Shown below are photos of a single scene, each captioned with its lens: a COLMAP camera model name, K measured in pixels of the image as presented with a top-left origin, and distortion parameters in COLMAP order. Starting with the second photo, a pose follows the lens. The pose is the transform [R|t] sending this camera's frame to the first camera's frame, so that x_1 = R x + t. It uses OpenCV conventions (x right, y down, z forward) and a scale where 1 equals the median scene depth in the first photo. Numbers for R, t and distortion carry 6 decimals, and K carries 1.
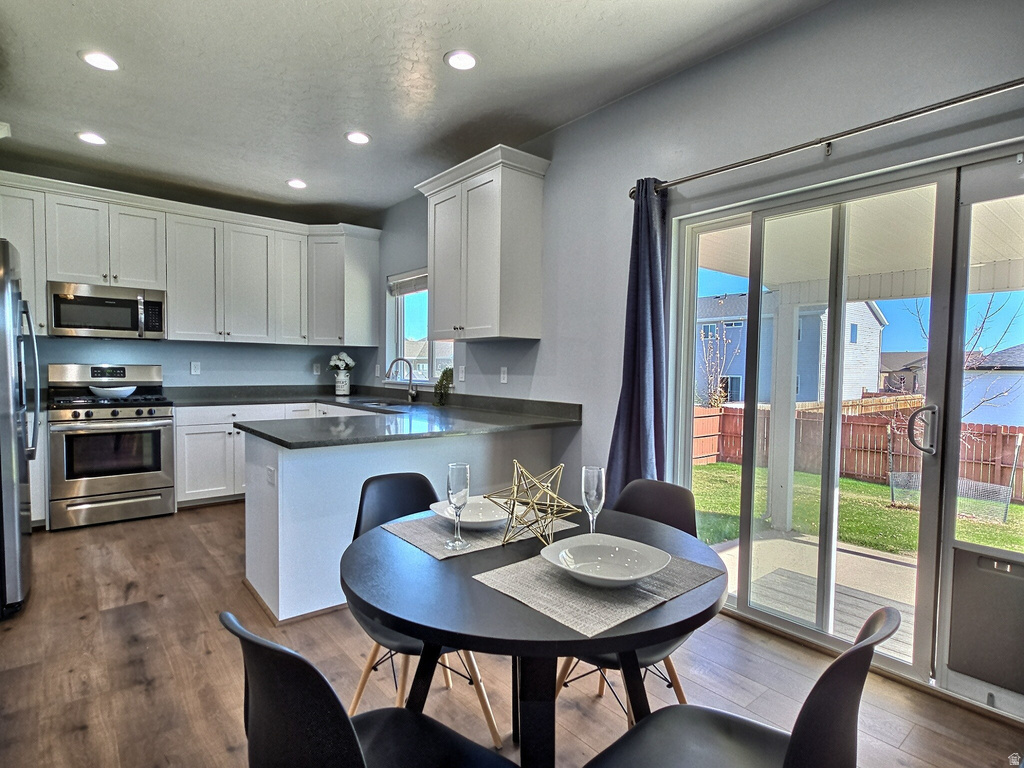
lens RADIAL K [[538.3, 0, 503.6], [0, 538.3, 390.0], [0, 0, 1]] dist [0.003073, 0.000316]
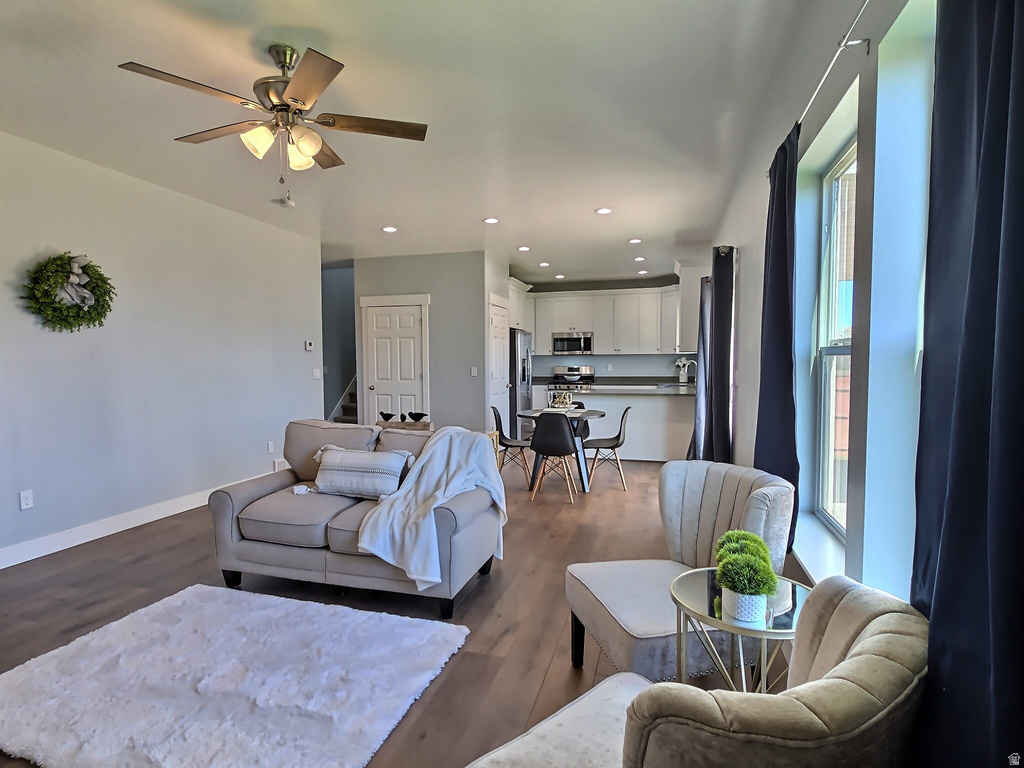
lens RADIAL K [[538.3, 0, 507.7], [0, 538.3, 387.0], [0, 0, 1]] dist [0.003073, 0.000316]
pose [[0.569884, 0.016204, -0.821565, 0.973983], [-0.025394, 0.999675, 0.002102, 0.042124], [0.821333, 0.019665, 0.570110, -0.518950]]
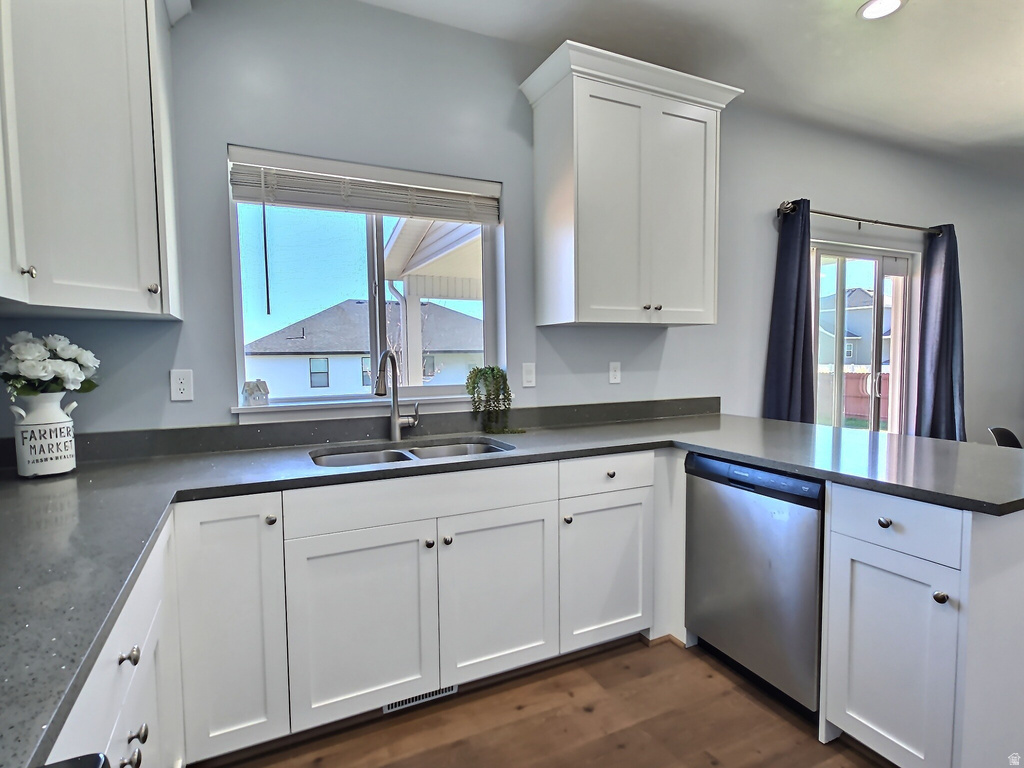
lens RADIAL K [[538.3, 0, 510.7], [0, 538.3, 382.9], [0, 0, 1]] dist [0.003073, 0.000316]
pose [[0.227469, -0.068130, 0.971399, -0.673878], [0.055941, 0.996816, 0.056813, -0.056492], [-0.972177, 0.041417, 0.230556, 0.856044]]
